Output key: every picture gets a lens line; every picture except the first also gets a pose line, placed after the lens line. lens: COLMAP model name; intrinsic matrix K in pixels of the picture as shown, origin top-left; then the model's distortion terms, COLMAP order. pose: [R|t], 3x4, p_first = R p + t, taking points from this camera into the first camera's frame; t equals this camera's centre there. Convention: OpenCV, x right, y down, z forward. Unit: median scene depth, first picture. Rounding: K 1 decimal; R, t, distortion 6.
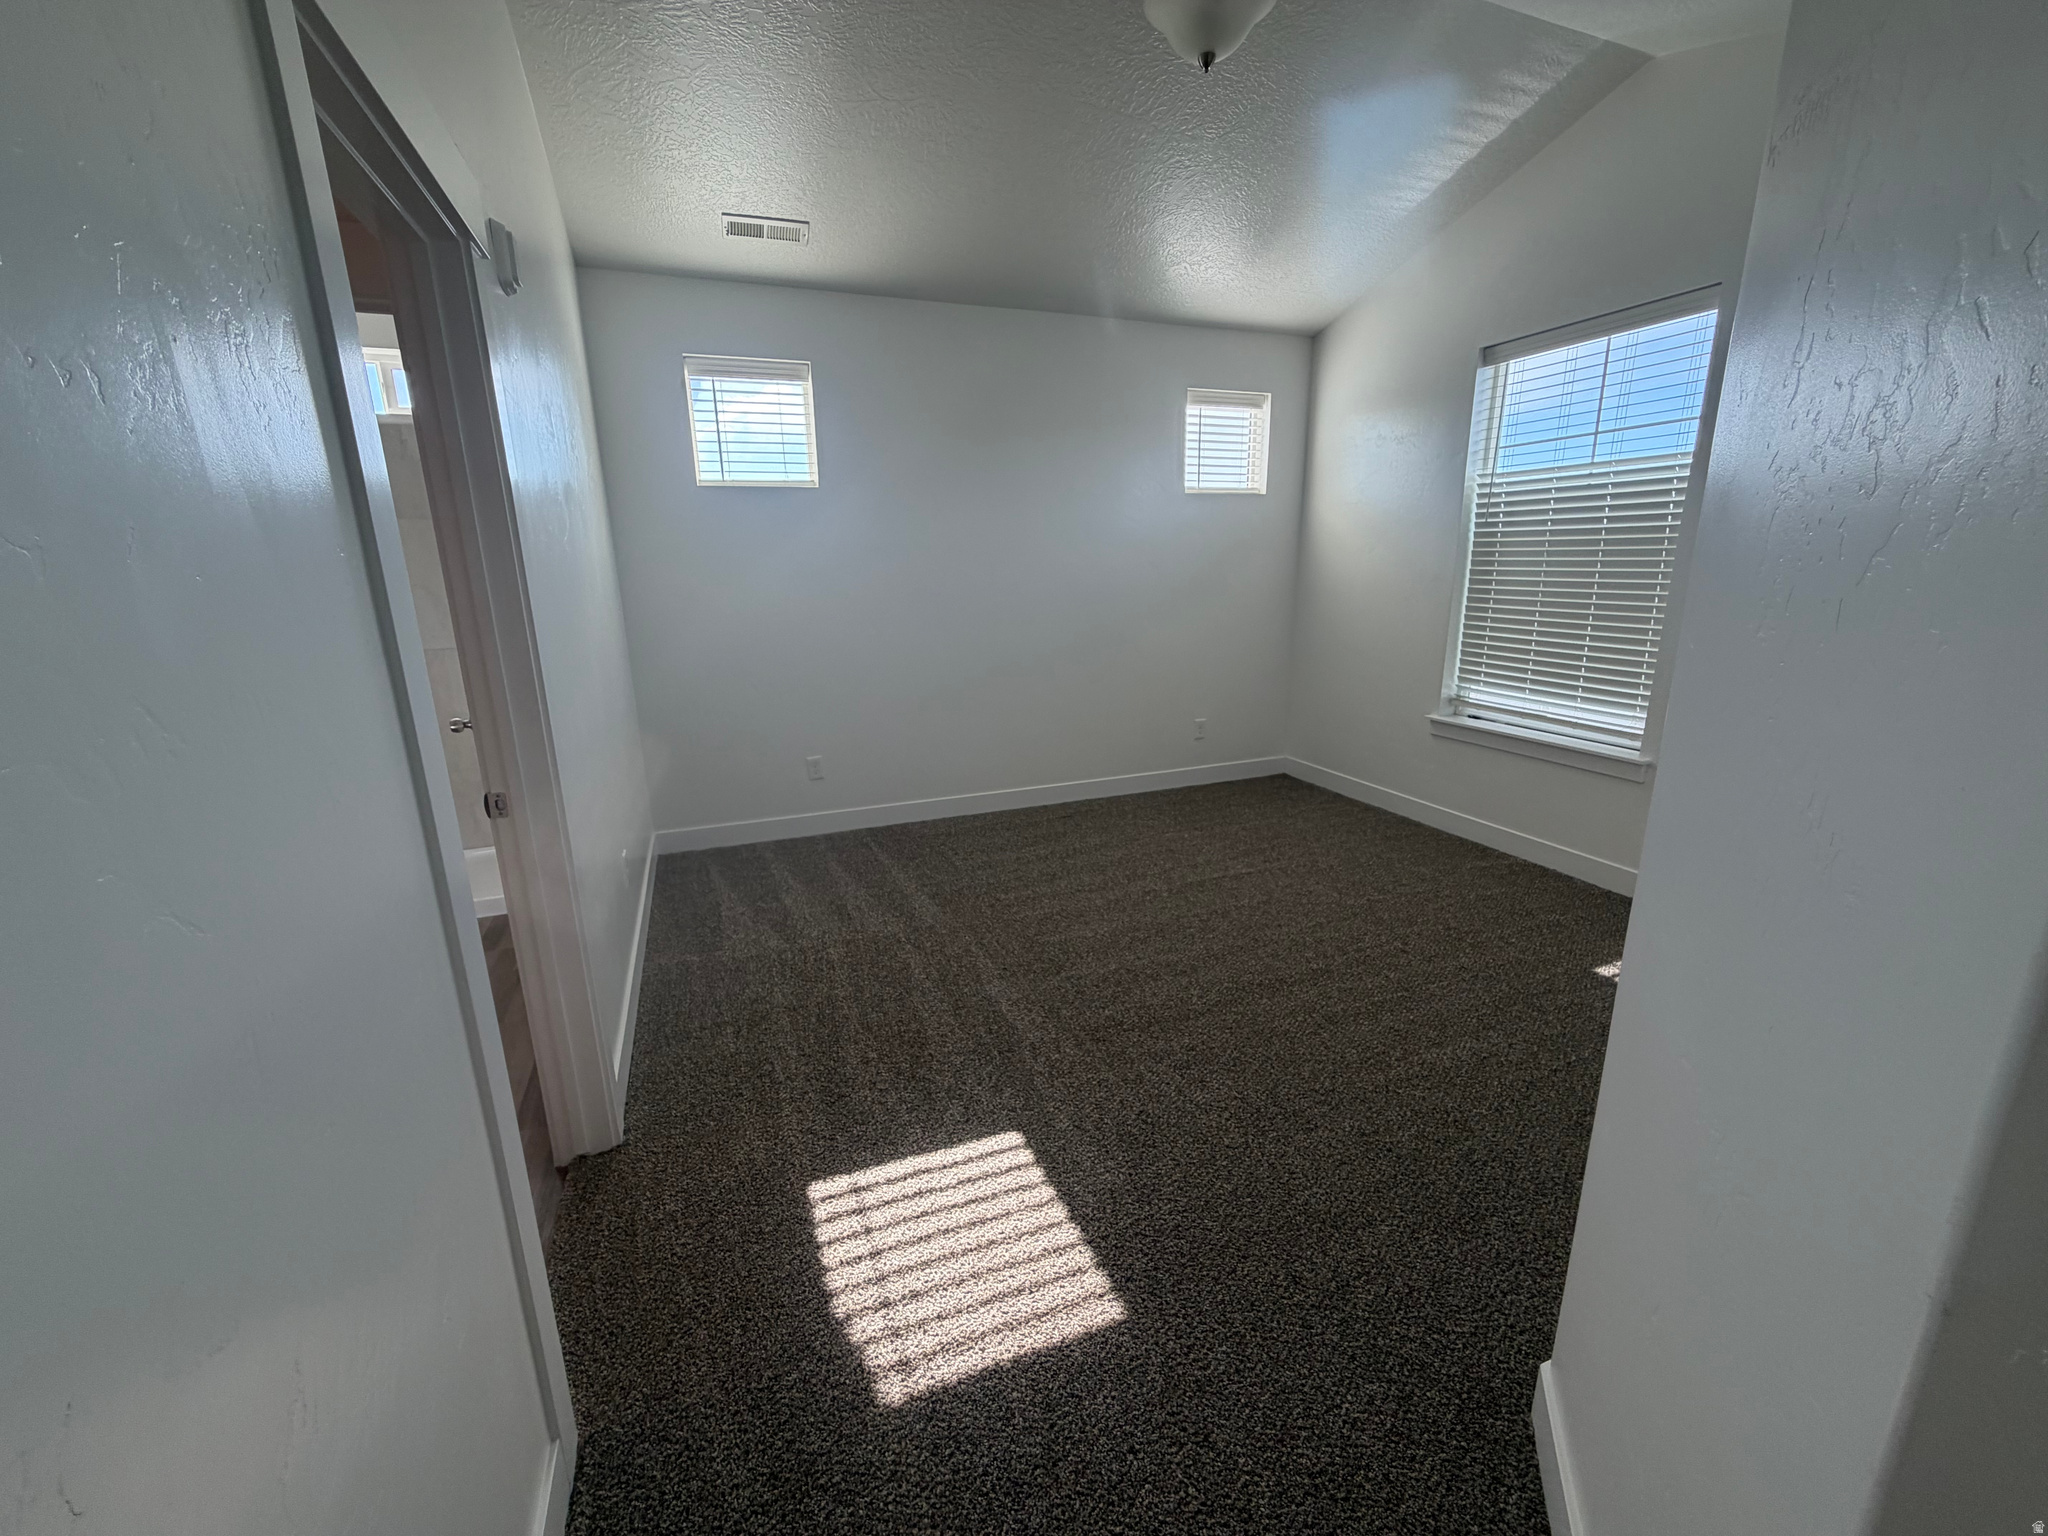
lens RADIAL K [[814.7, 0, 1020.6], [0, 814.7, 767.8], [0, 0, 1]] dist [-0.003350, 0.000432]
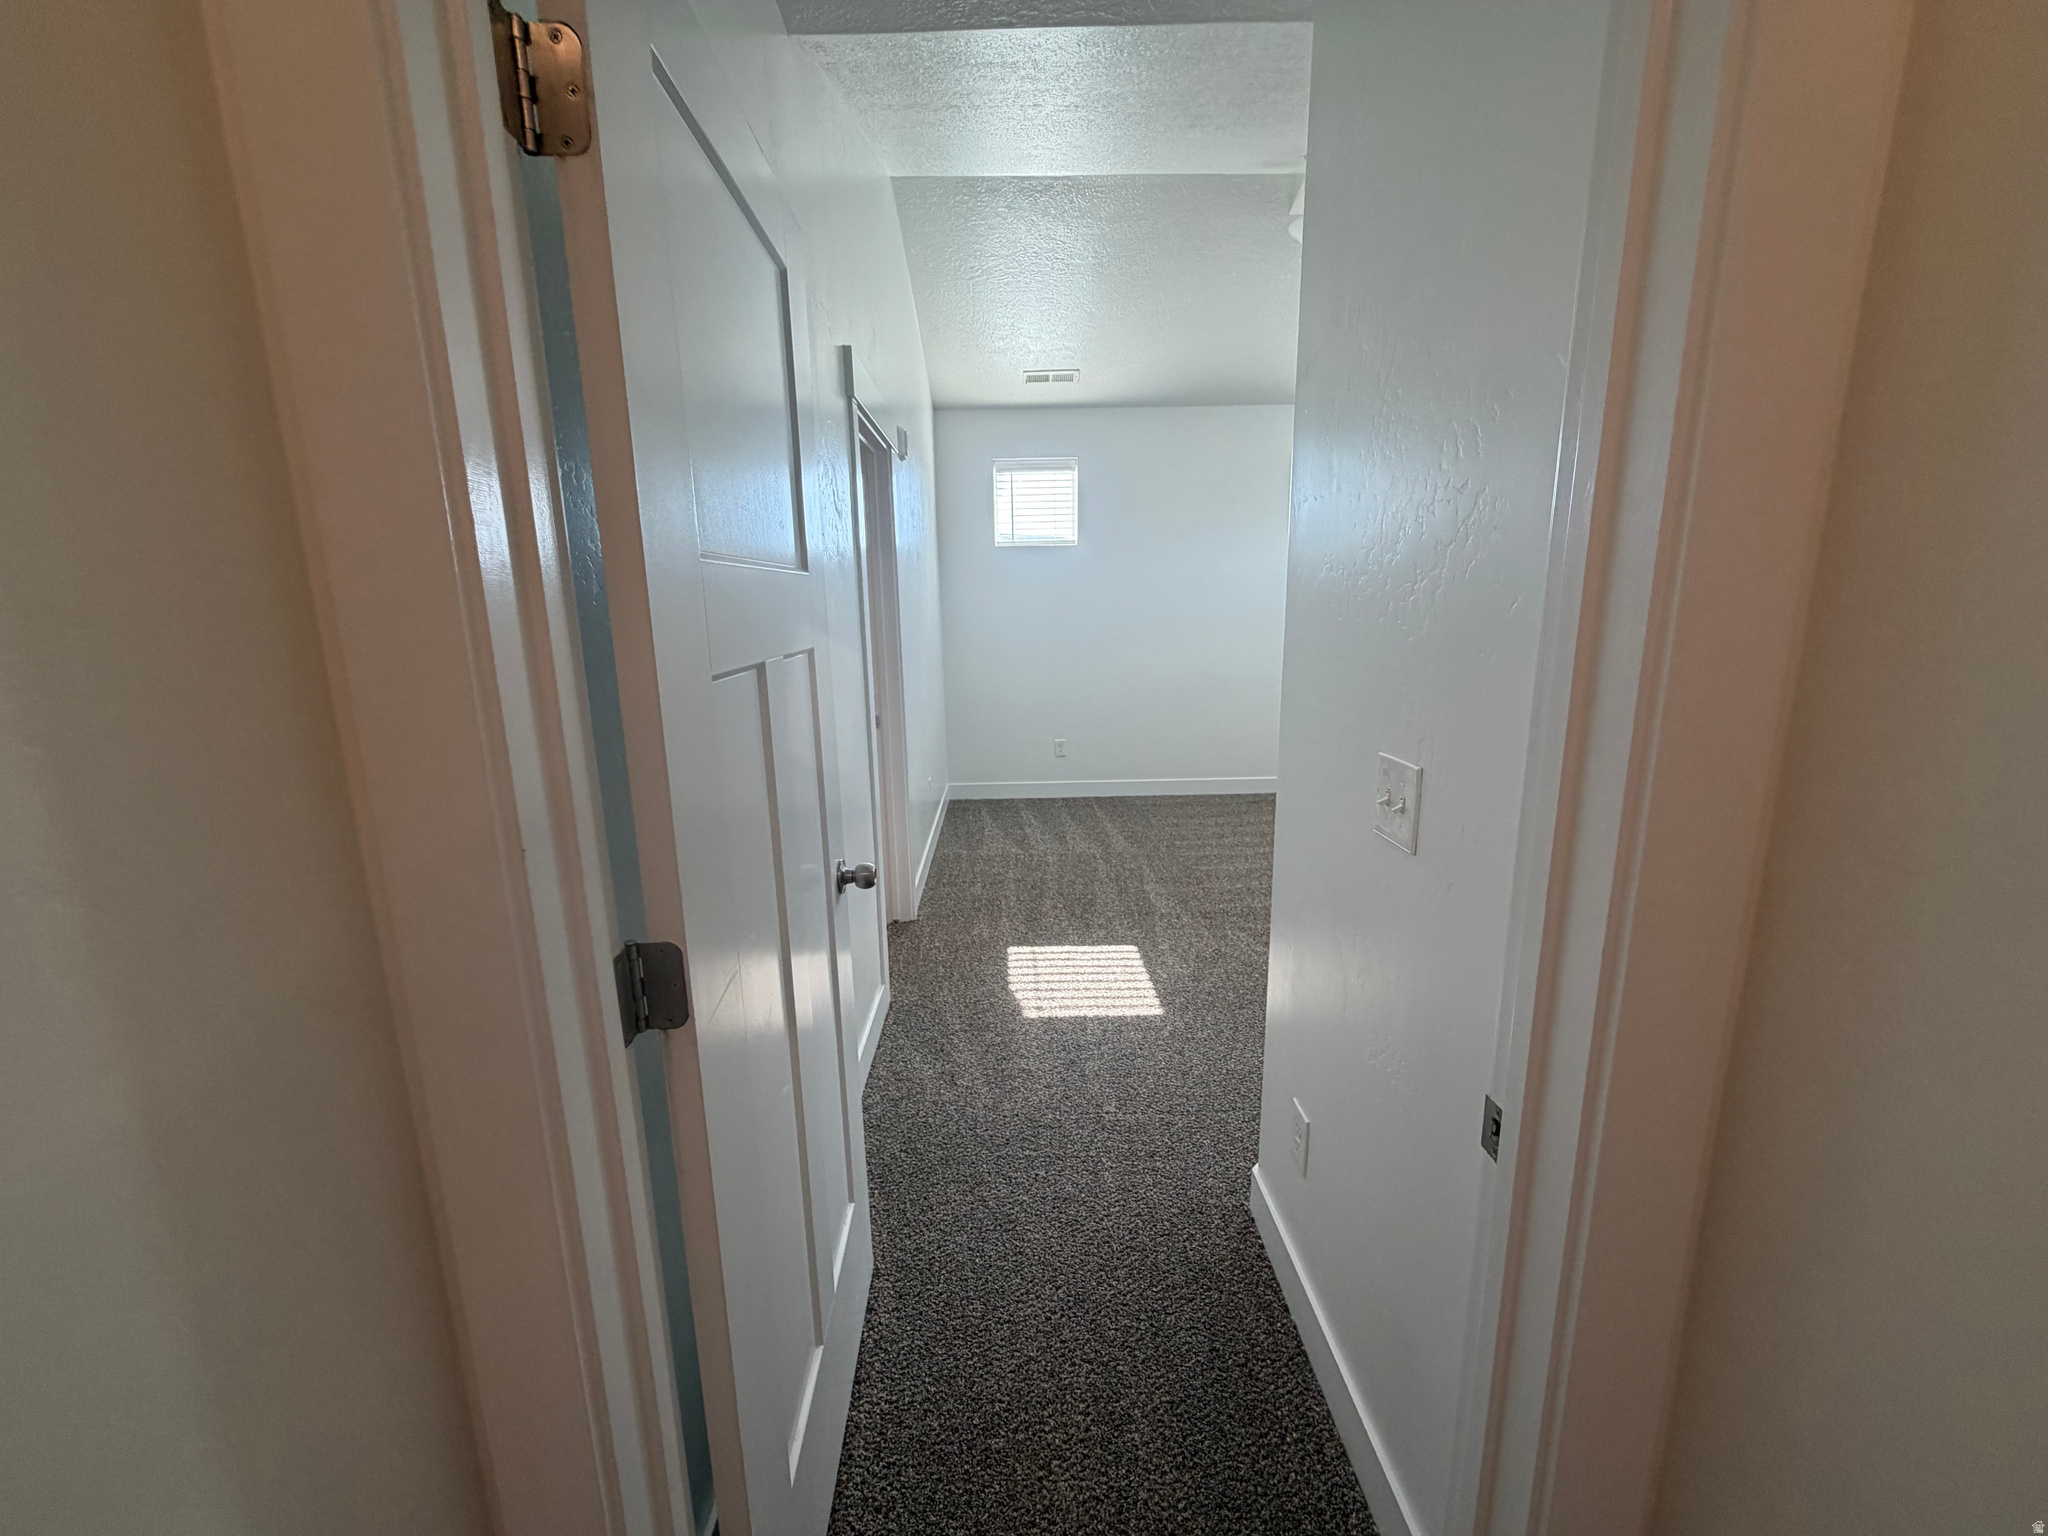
lens RADIAL K [[814.7, 0, 1016.8], [0, 814.7, 765.3], [0, 0, 1]] dist [-0.003350, 0.000432]
pose [[0.936897, 0.068644, -0.342800, 0.173079], [-0.083544, 0.996086, -0.028871, 0.086636], [0.339476, 0.055688, 0.938965, -0.350257]]
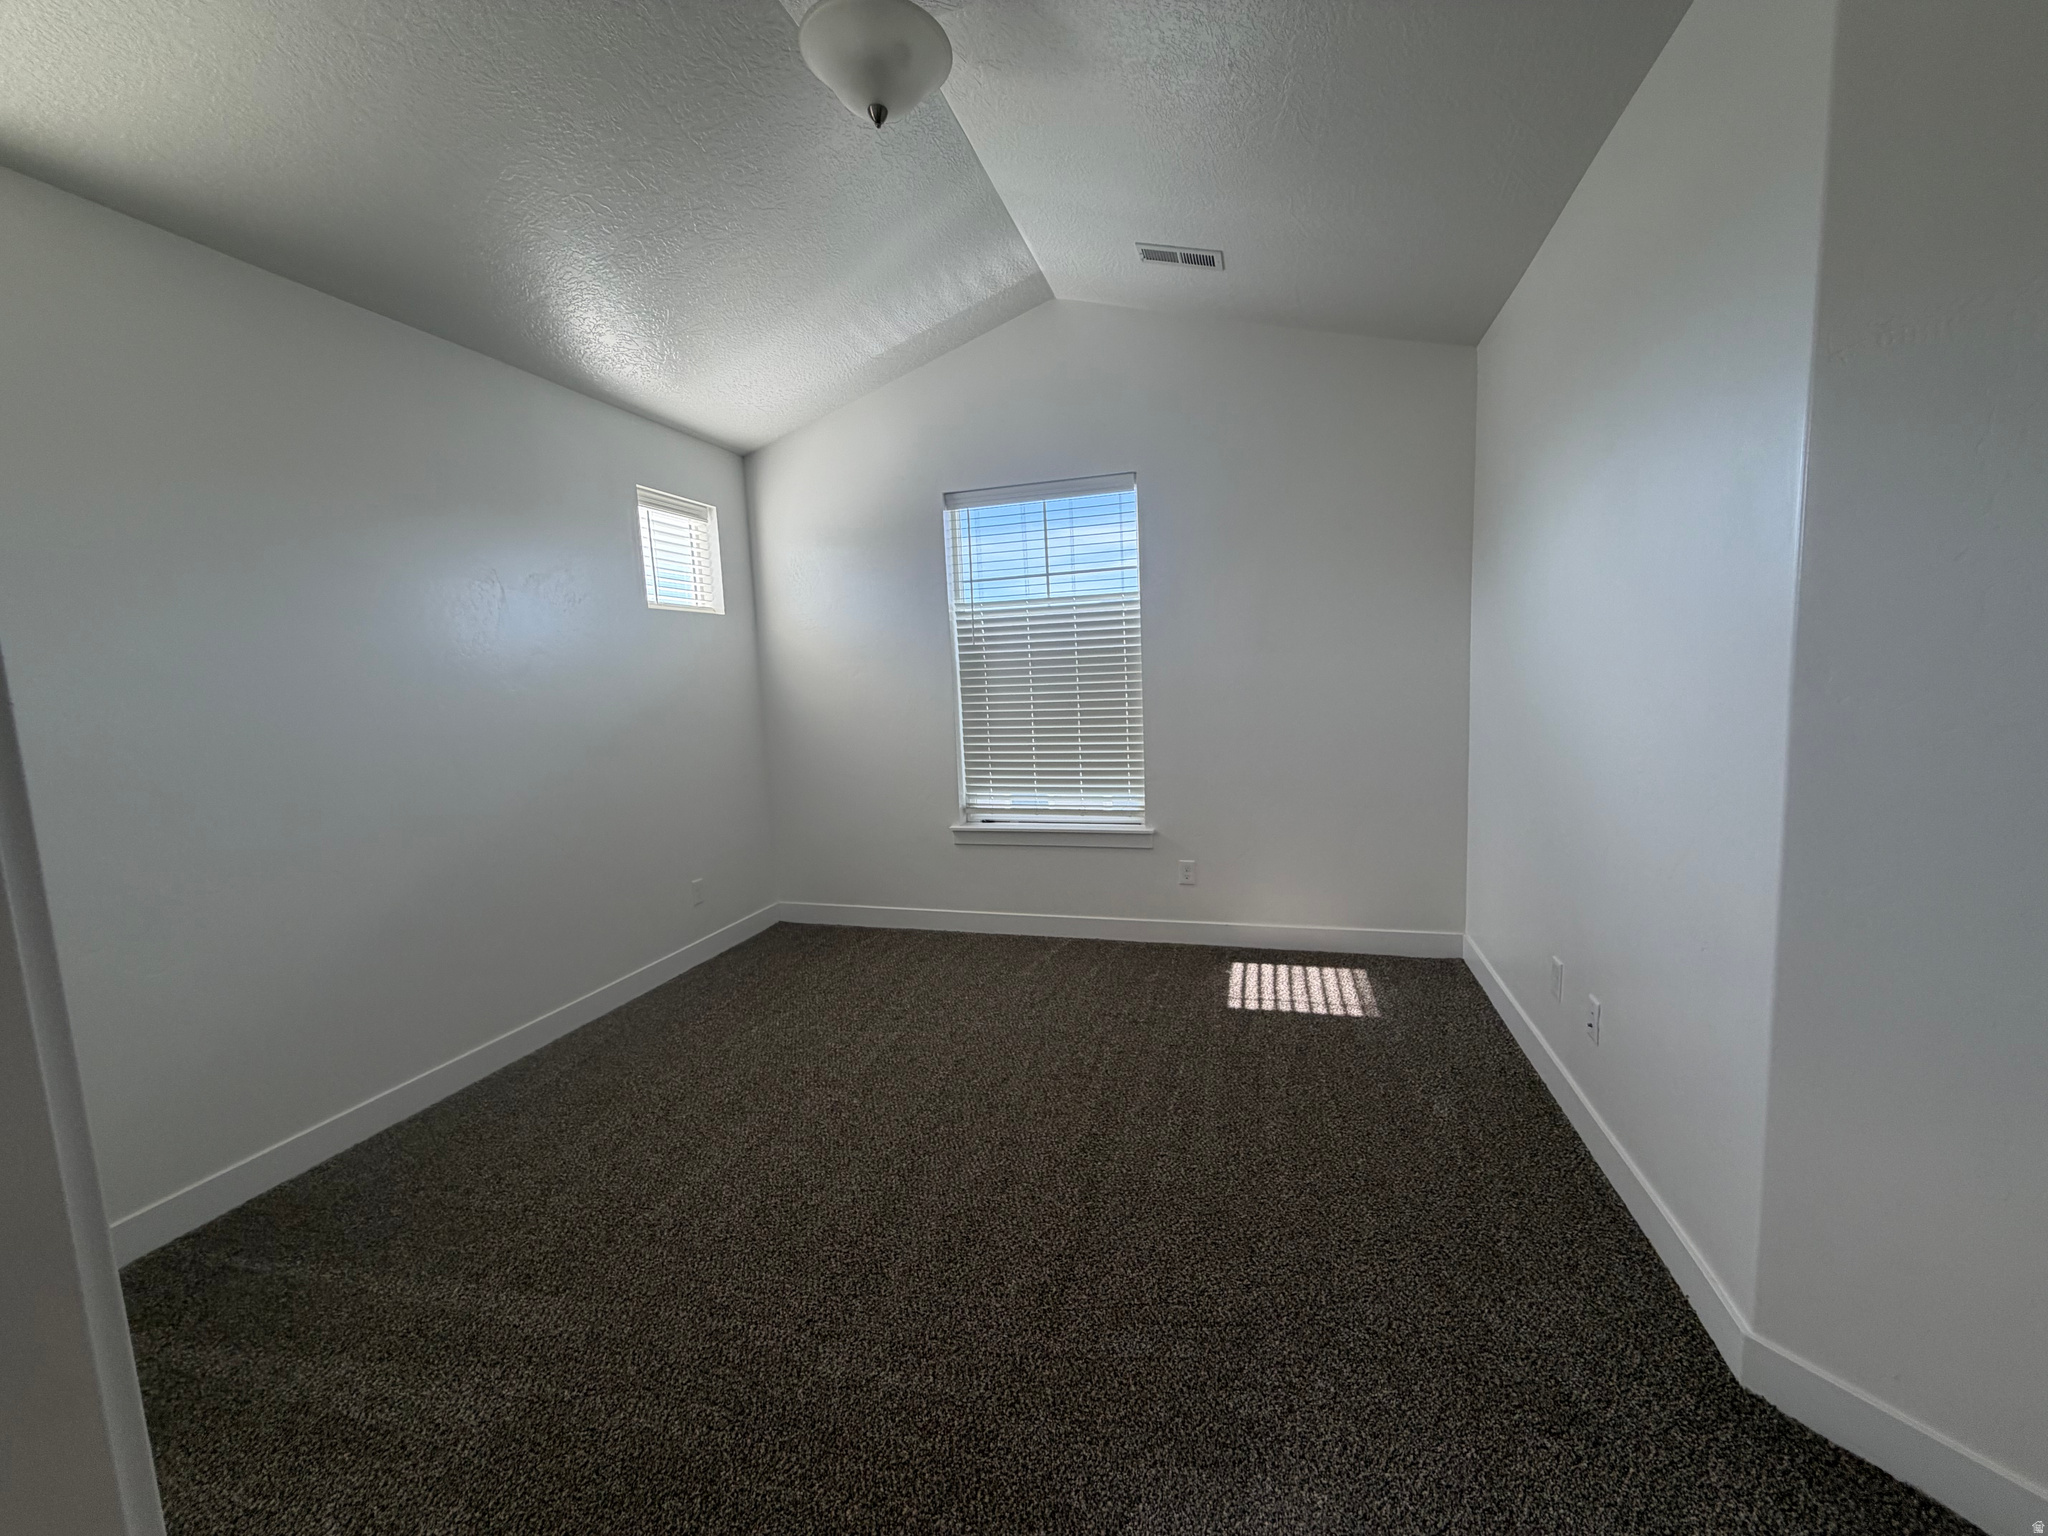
lens RADIAL K [[814.7, 0, 1032.6], [0, 814.7, 762.7], [0, 0, 1]] dist [-0.003350, 0.000432]
pose [[0.611995, -0.092790, 0.785399, -0.278713], [0.225850, 0.972243, -0.061121, -0.066982], [-0.757928, 0.214788, 0.615964, 0.318146]]
